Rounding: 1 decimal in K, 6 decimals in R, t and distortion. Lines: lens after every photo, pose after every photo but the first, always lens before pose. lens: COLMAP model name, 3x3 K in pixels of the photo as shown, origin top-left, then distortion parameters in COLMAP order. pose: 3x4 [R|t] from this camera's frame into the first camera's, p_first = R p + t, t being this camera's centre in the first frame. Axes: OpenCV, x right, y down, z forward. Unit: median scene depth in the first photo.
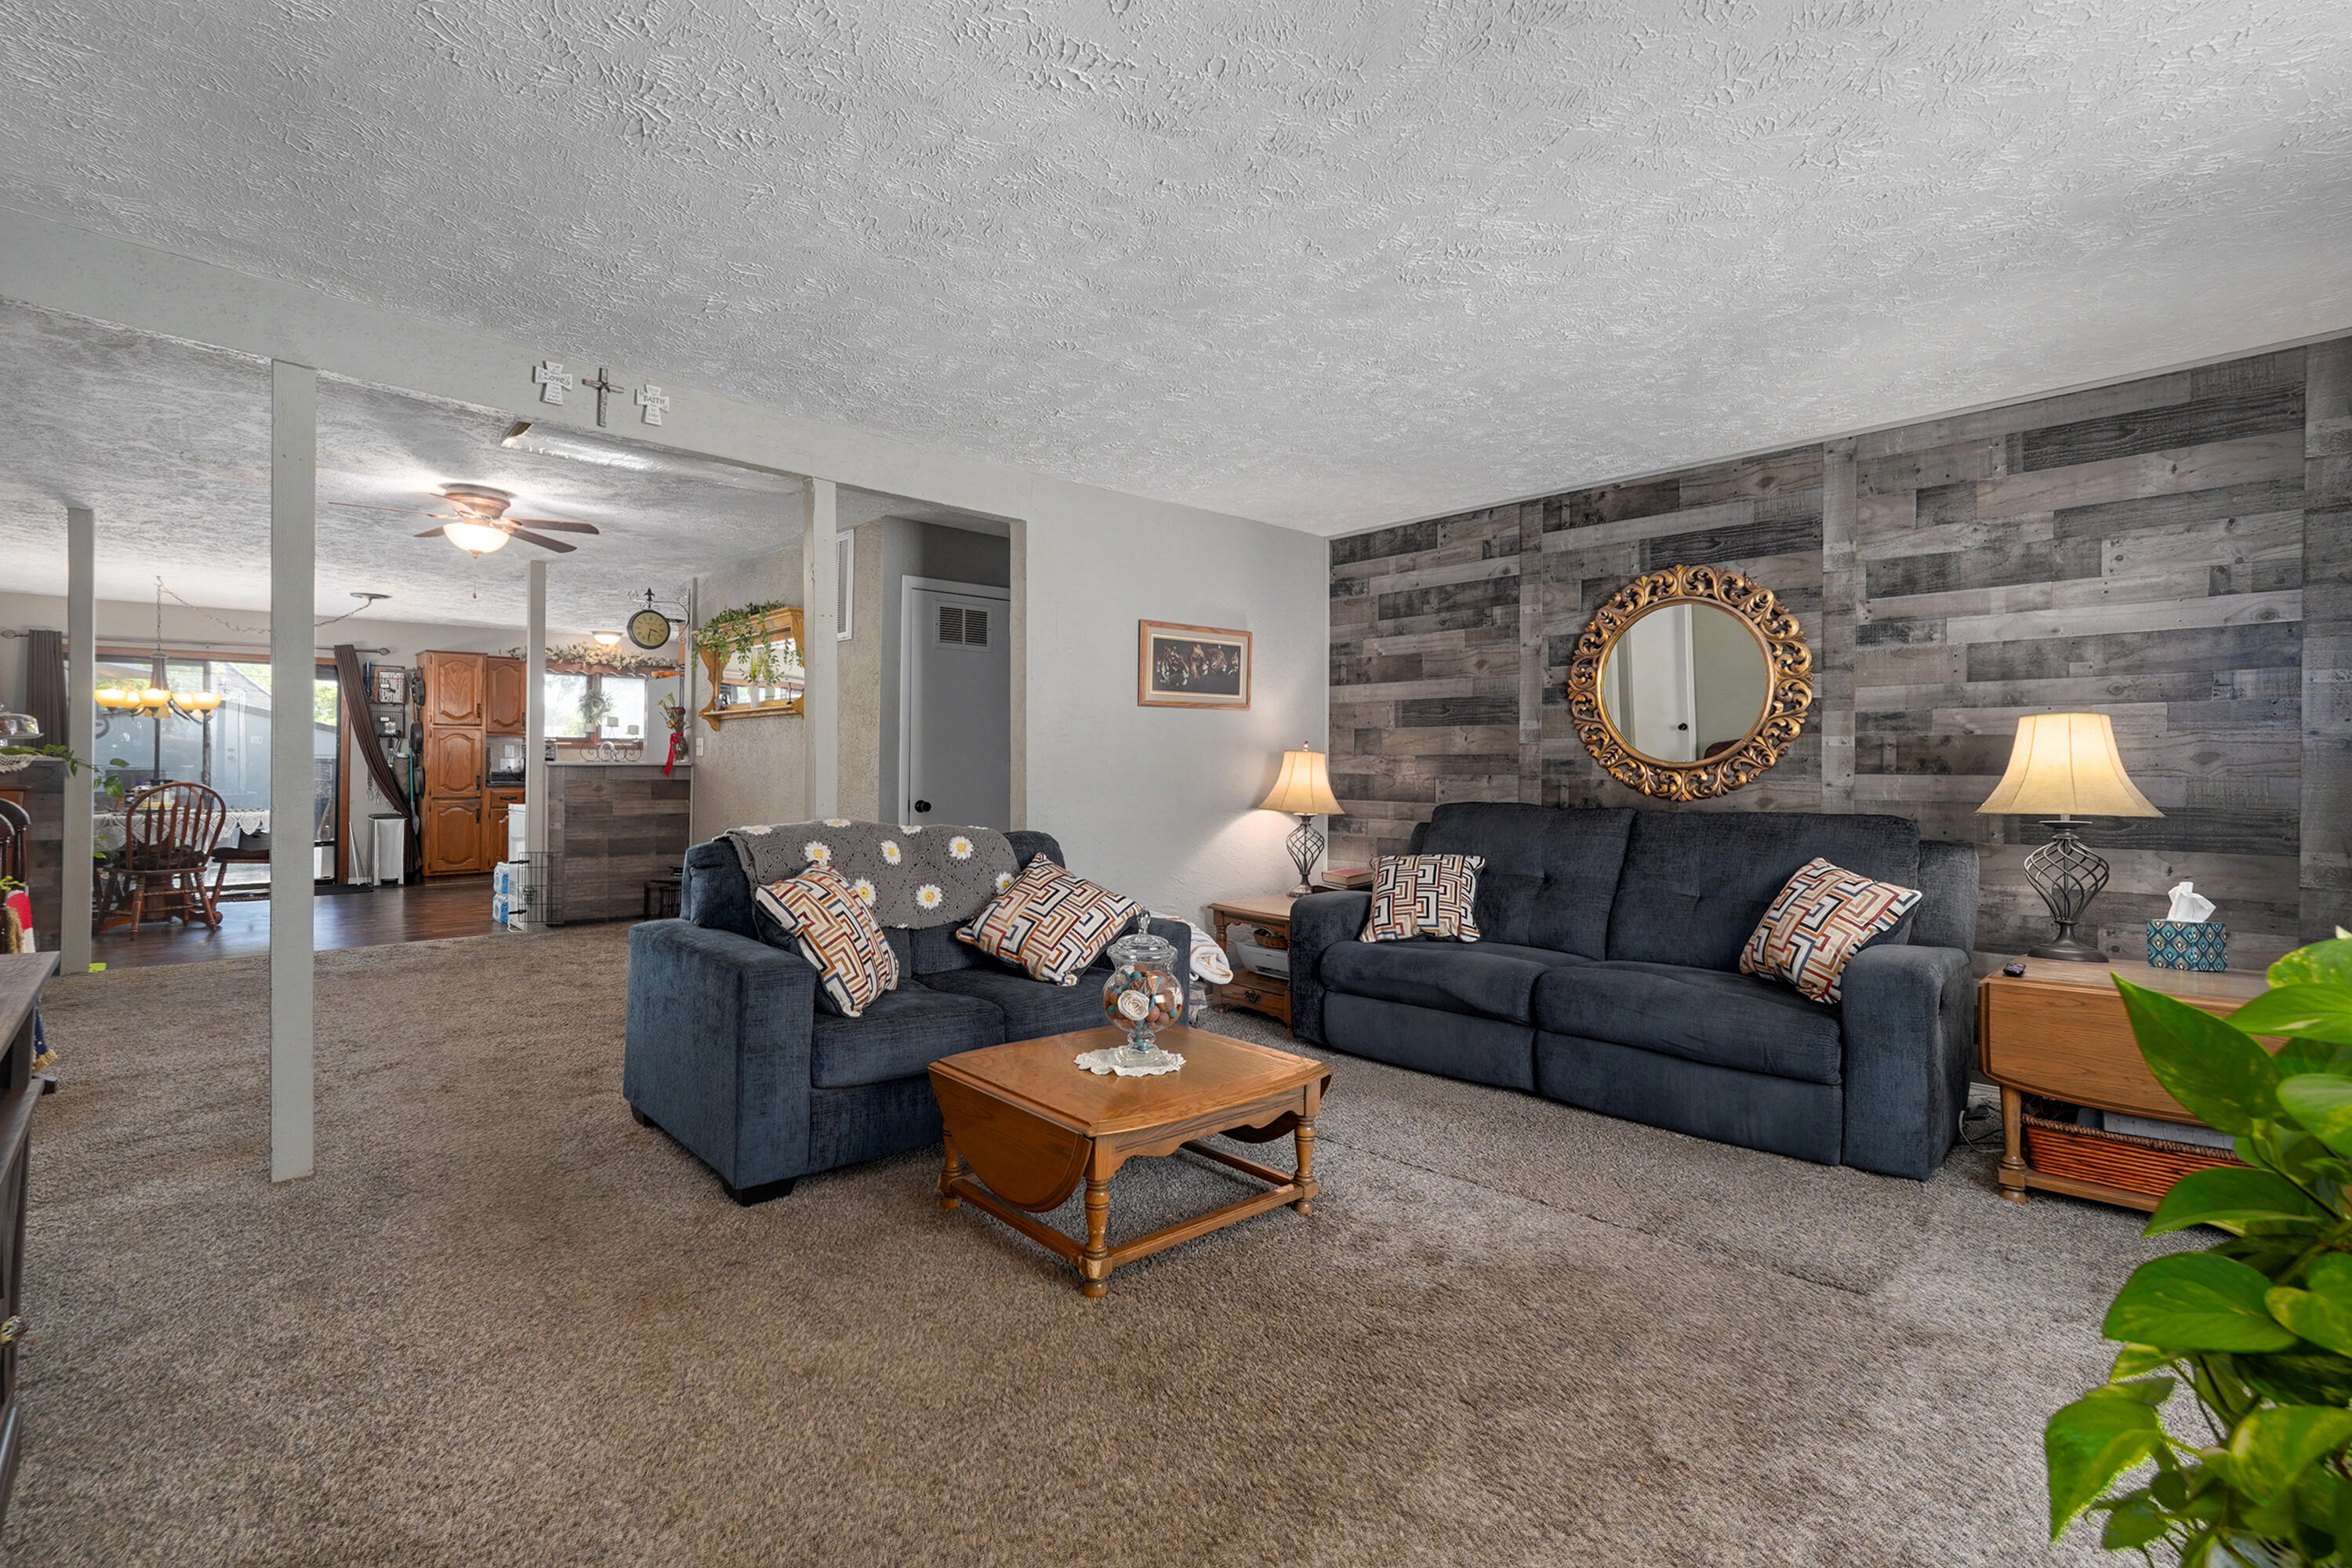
lens RADIAL K [[1064.6, 0, 1212.2], [0, 1064.6, 738.8], [0, 0, 1]] dist [-0.001864, -0.000219]
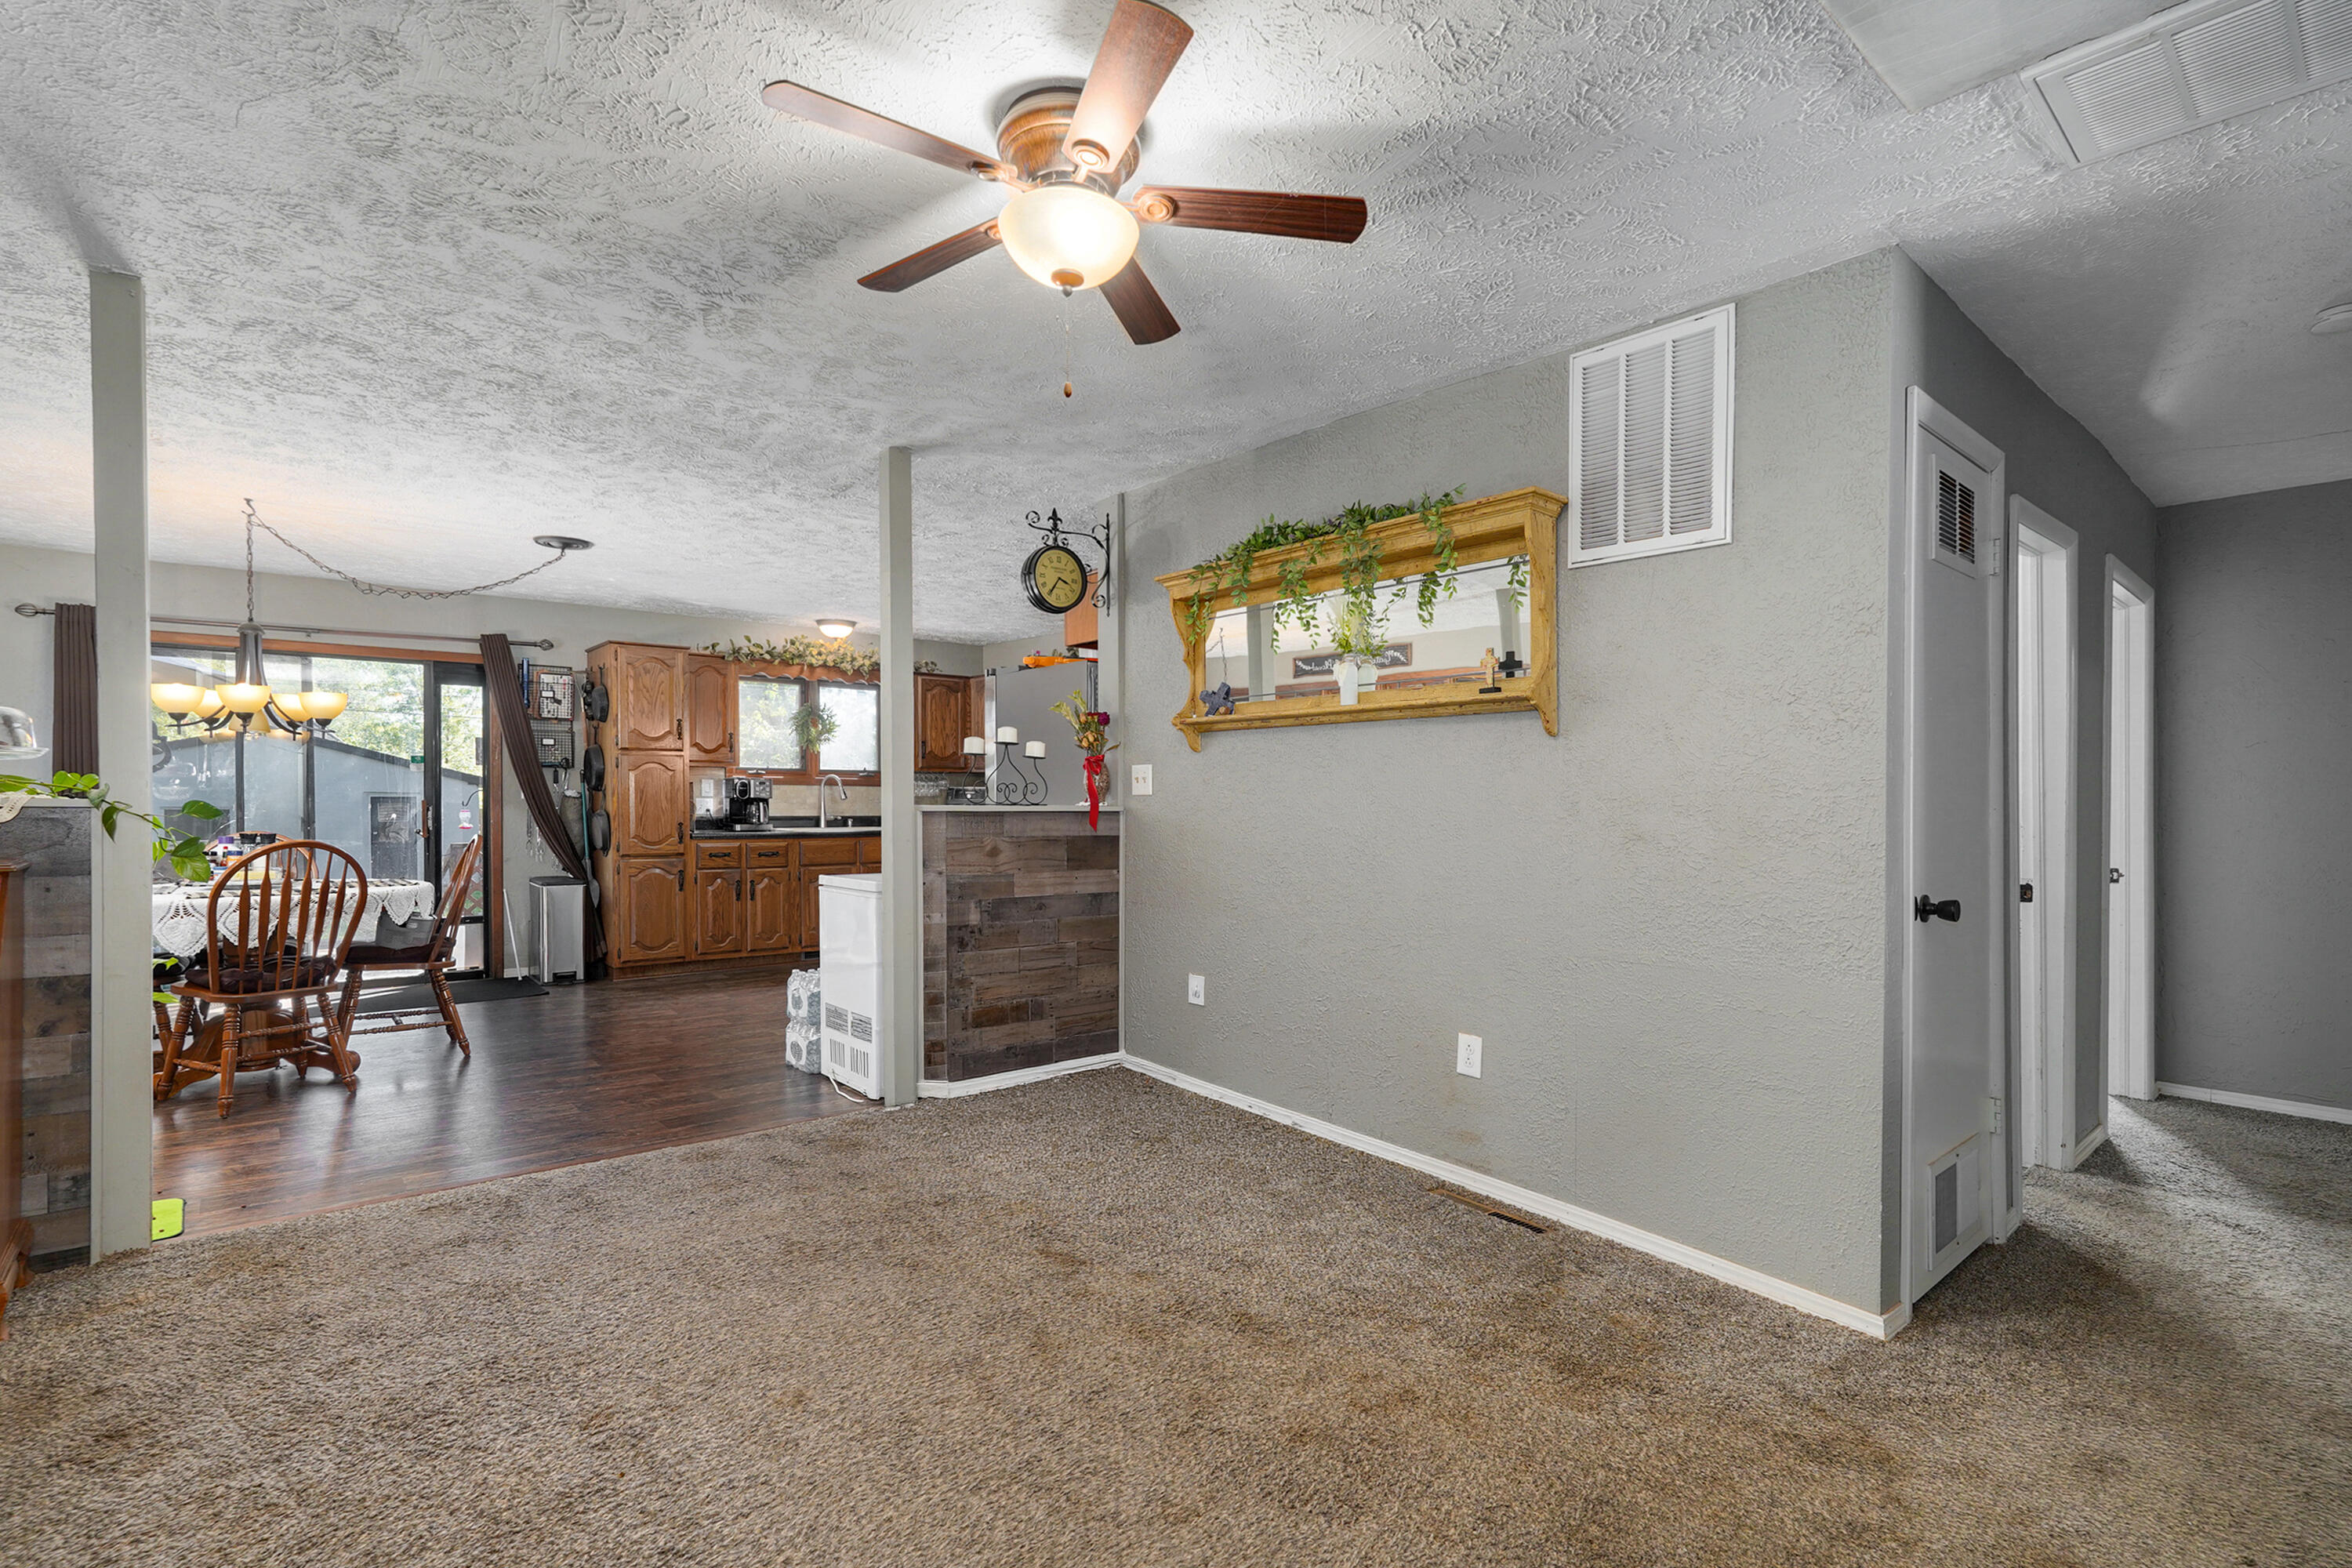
lens RADIAL K [[1064.6, 0, 1171.9], [0, 1064.6, 797.0], [0, 0, 1]] dist [-0.001864, -0.000219]
pose [[0.998915, 0.002250, -0.046507, -0.425289], [-0.001399, 0.999831, 0.018326, 0.005982], [0.046540, -0.018241, 0.998750, 0.404160]]
